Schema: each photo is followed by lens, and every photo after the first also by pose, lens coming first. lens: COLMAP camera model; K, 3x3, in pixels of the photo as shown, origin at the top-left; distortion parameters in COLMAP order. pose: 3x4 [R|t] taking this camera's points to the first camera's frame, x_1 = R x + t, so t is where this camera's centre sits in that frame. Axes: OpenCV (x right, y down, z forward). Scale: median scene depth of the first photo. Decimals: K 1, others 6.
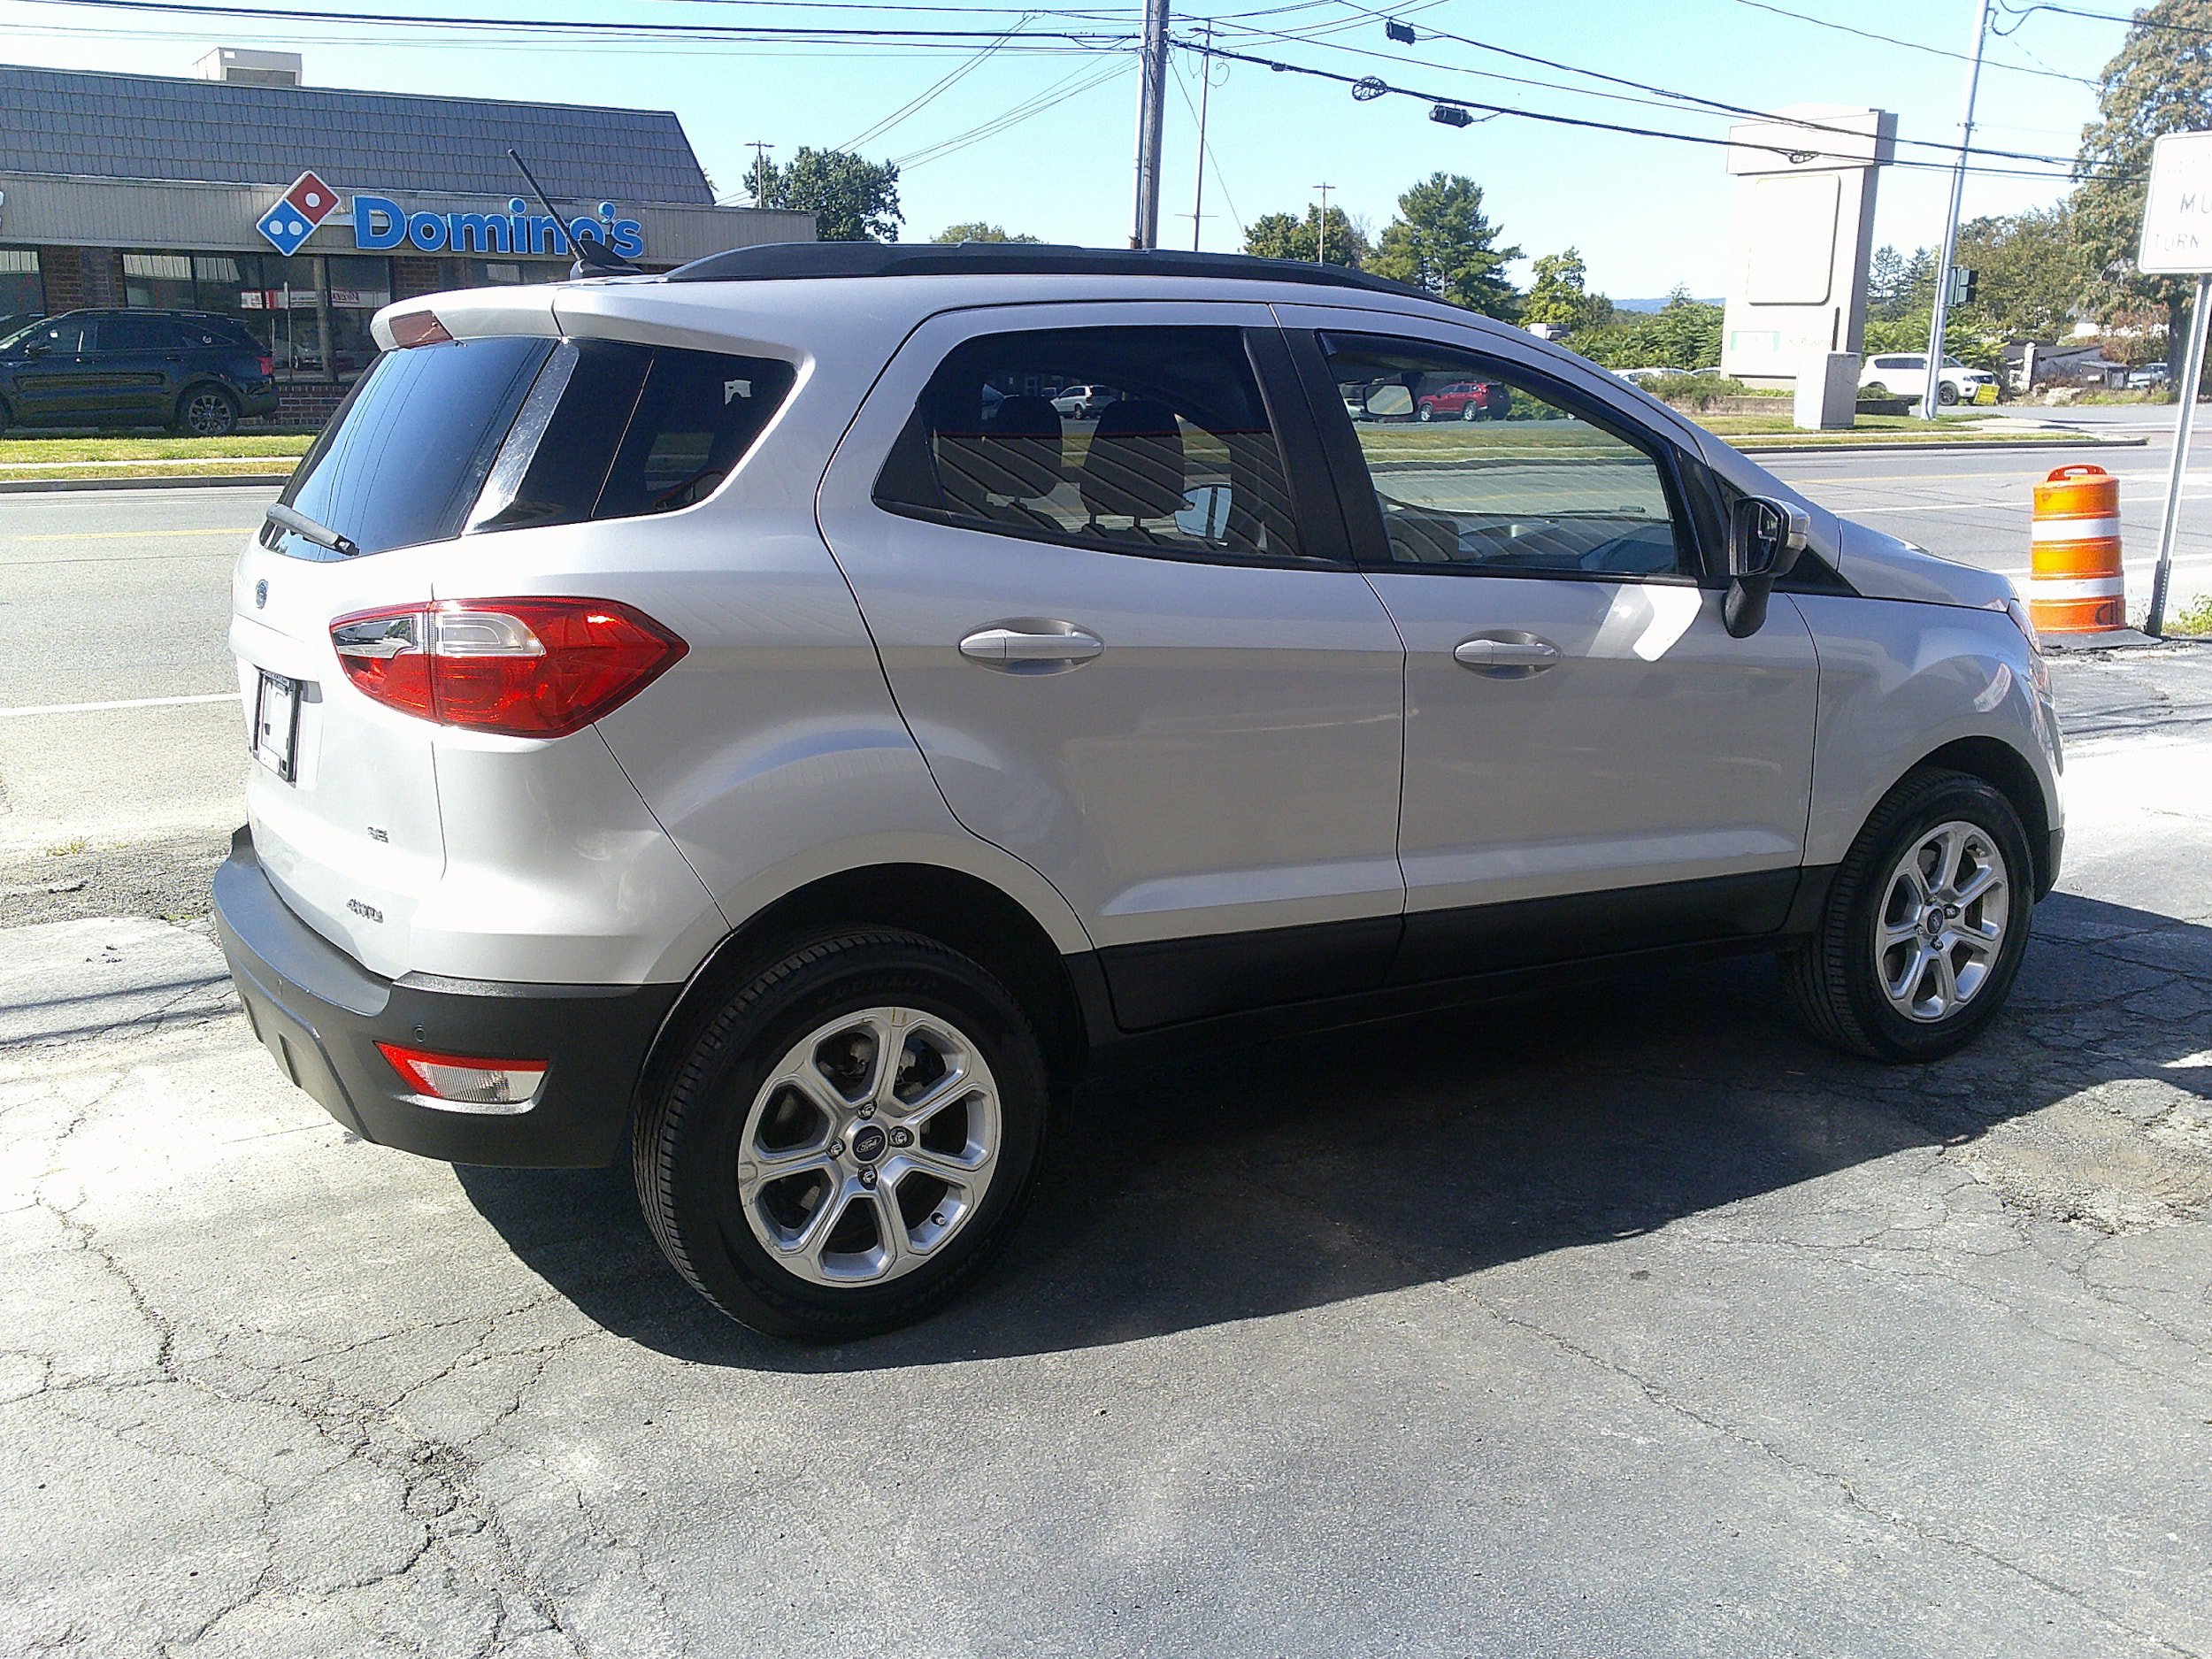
lens RADIAL K [[2103.0, 0, 1105.7], [0, 2103.0, 833.0], [0, 0, 1]] dist [0.023398, 0.000000]
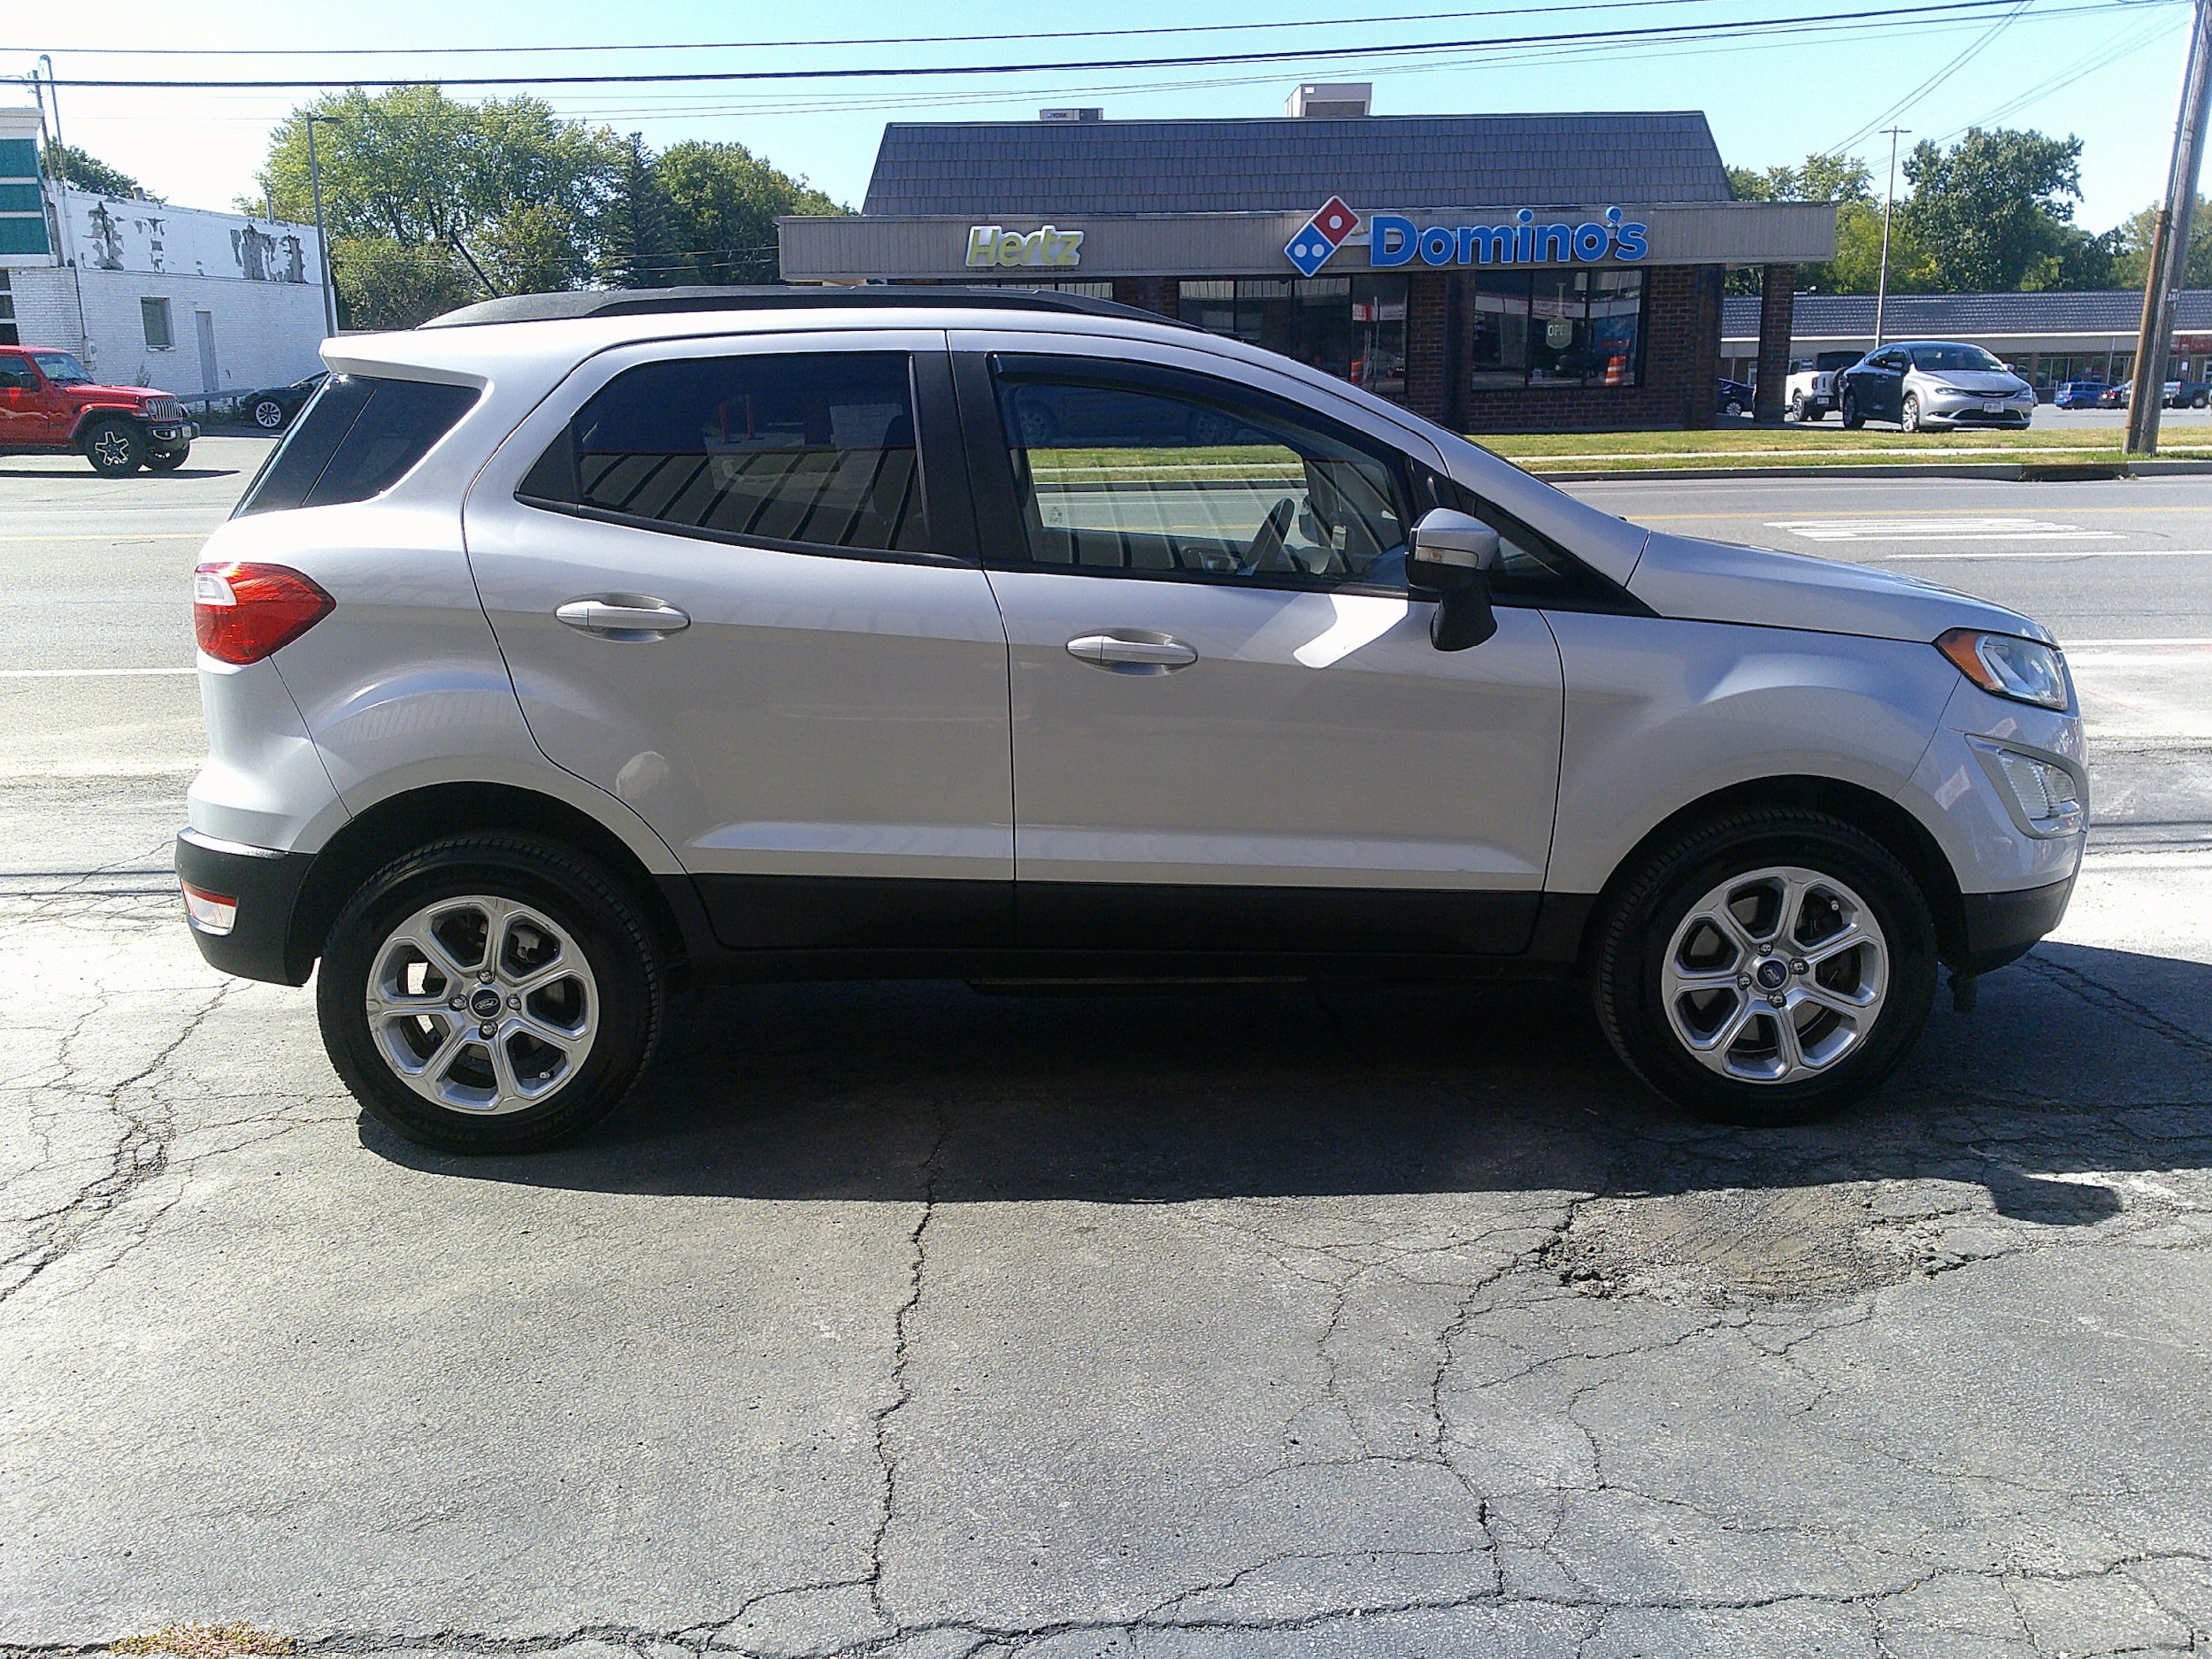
lens RADIAL K [[2103.0, 0, 1116.0], [0, 2103.0, 849.1], [0, 0, 1]] dist [0.023398, 0.000000]
pose [[0.859937, 0.097709, -0.500961, 0.631459], [-0.094108, 0.995030, 0.032530, -0.016523], [0.501650, 0.019171, 0.864858, 0.065235]]
